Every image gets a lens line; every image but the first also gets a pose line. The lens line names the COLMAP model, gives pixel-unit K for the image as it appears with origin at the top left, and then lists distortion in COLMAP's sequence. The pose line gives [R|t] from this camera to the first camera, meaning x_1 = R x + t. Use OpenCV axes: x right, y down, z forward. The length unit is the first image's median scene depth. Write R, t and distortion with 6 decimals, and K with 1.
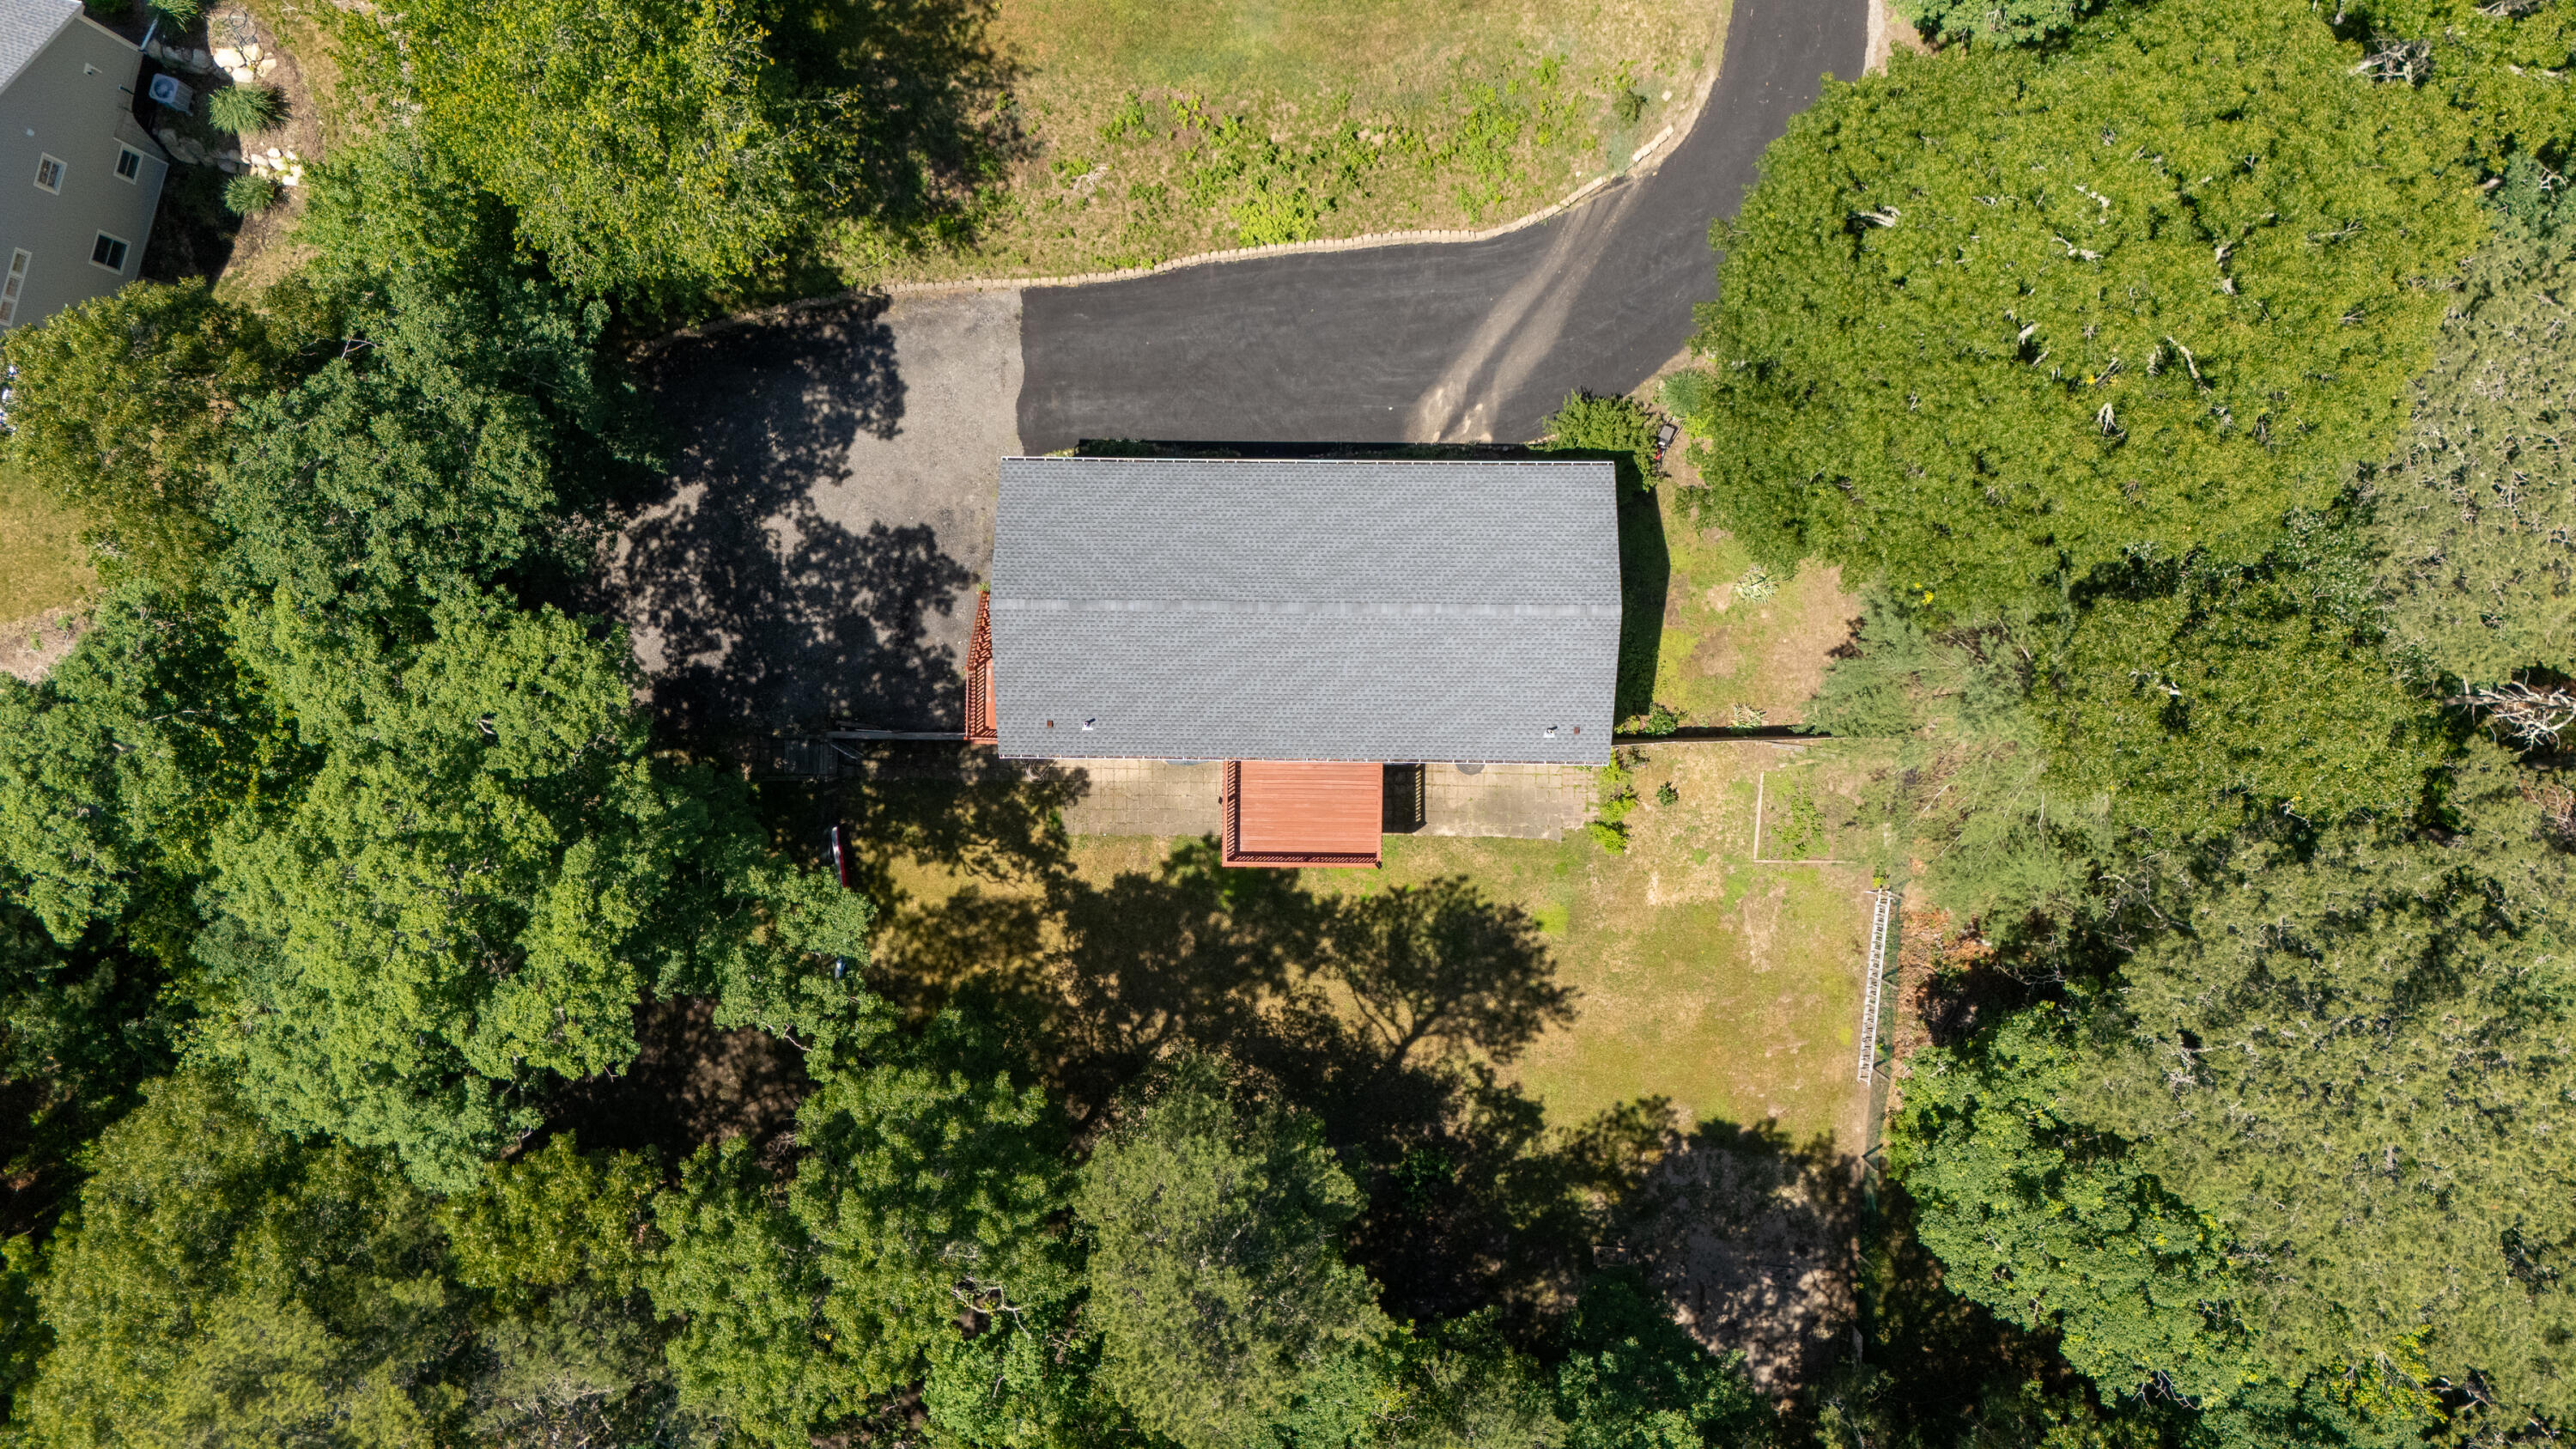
lens RADIAL K [[1873.8, 0, 1283.6], [0, 1873.8, 728.0], [0, 0, 1]] dist [0.056616, -0.025664]
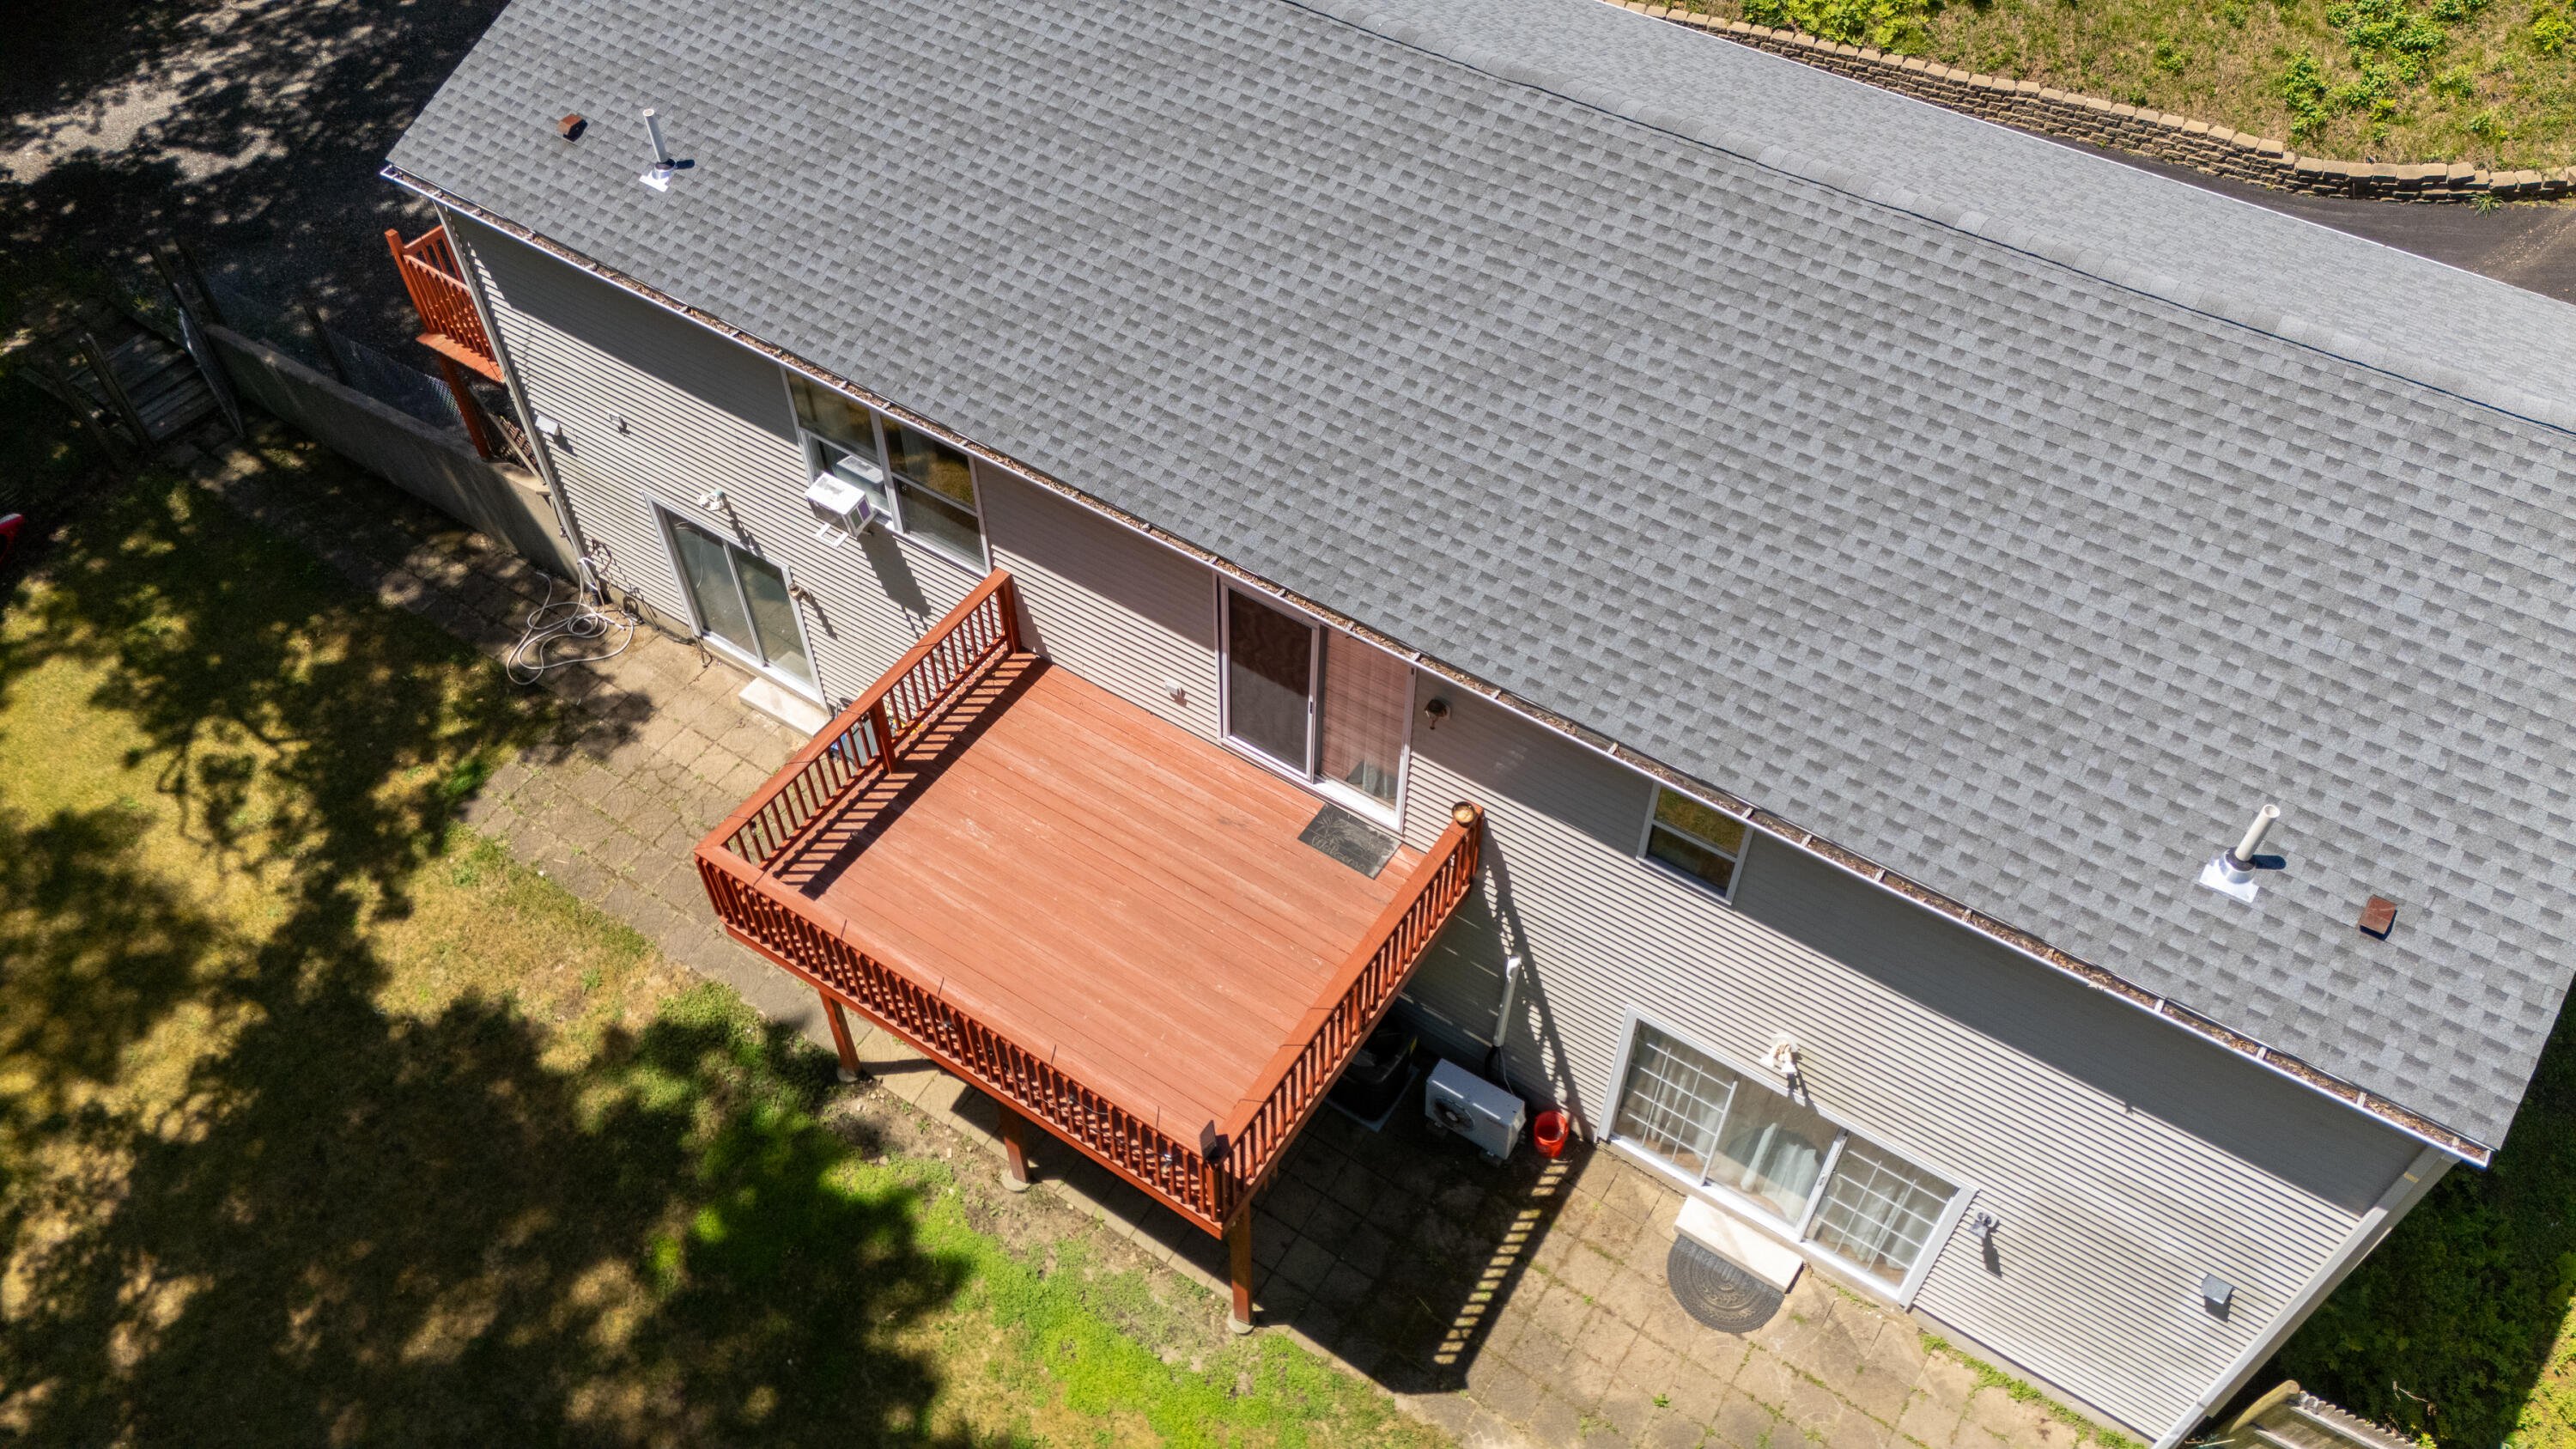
lens RADIAL K [[1873.8, 0, 1268.8], [0, 1873.8, 728.0], [0, 0, 1]] dist [0.056616, -0.025664]
pose [[0.838321, 0.410951, -0.358243, 0.108768], [-0.545164, 0.627330, -0.556105, 0.151415], [-0.003795, 0.661495, 0.749940, 0.745798]]
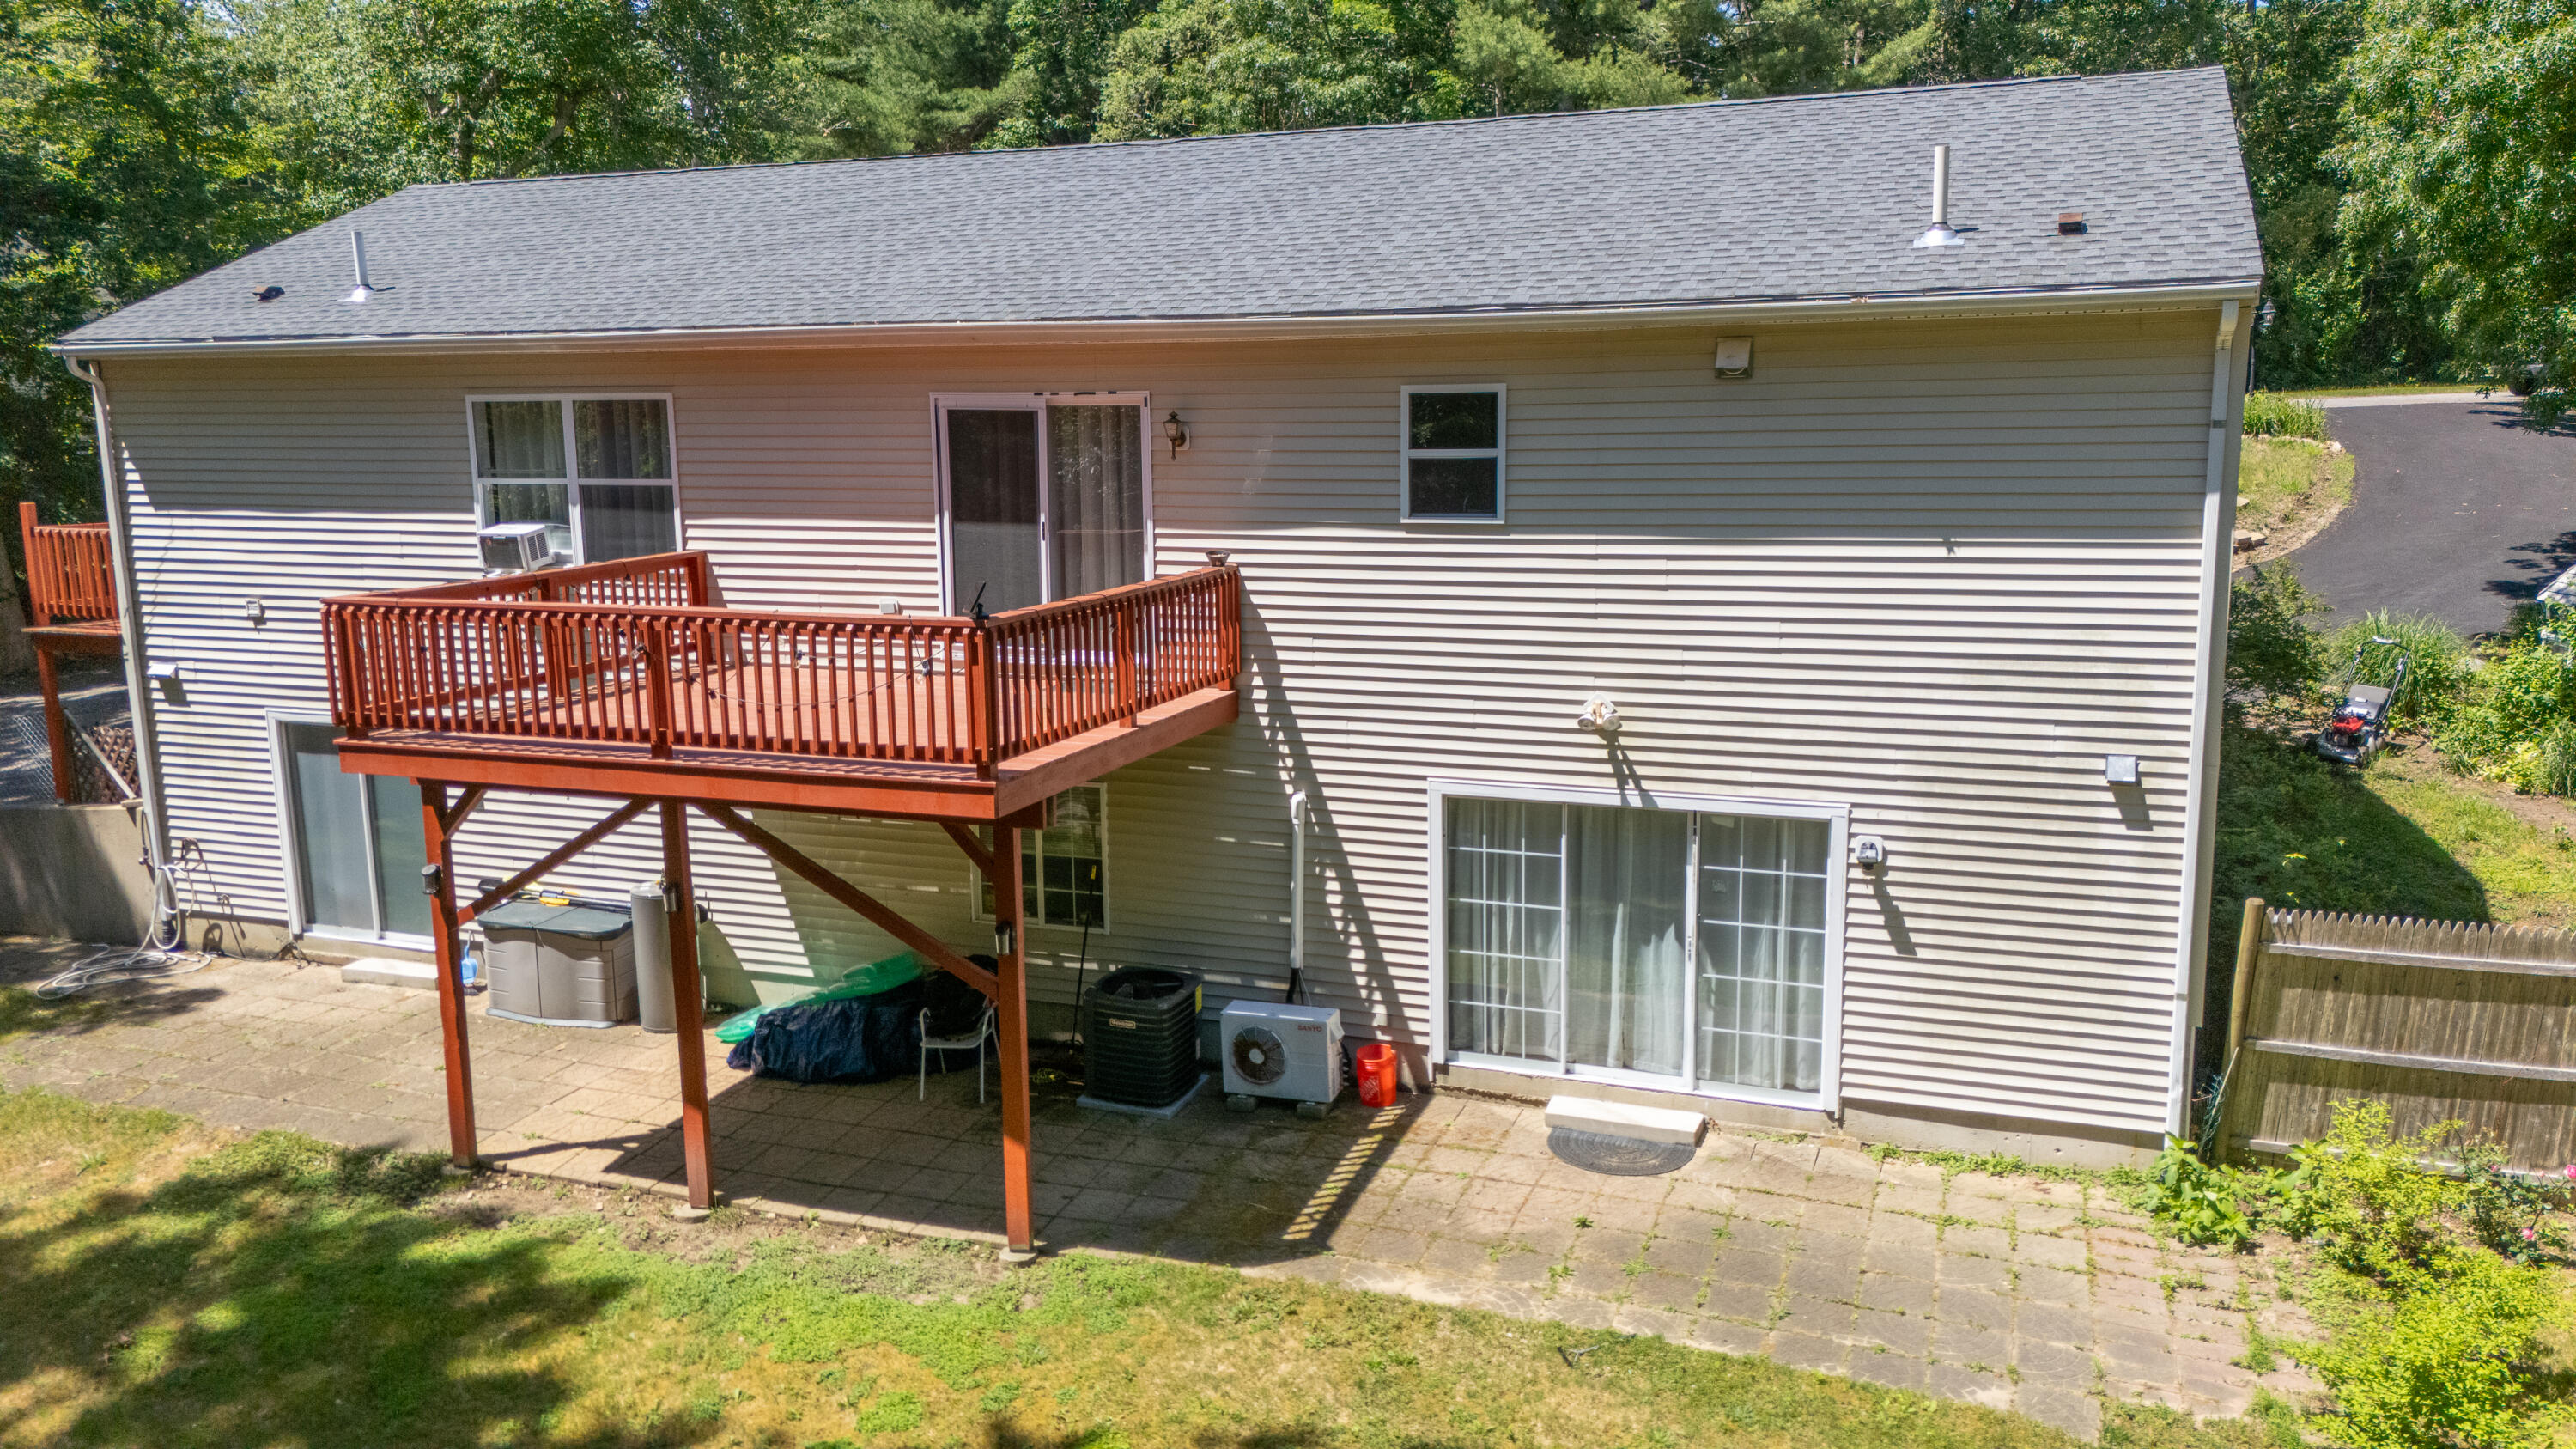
lens RADIAL K [[1873.8, 0, 1293.4], [0, 1873.8, 745.5], [0, 0, 1]] dist [0.056616, -0.025664]
pose [[0.936734, 0.057662, -0.345261, 0.135184], [-0.350027, 0.163779, -0.922311, 0.218204], [0.003364, 0.984810, 0.173600, 0.912251]]
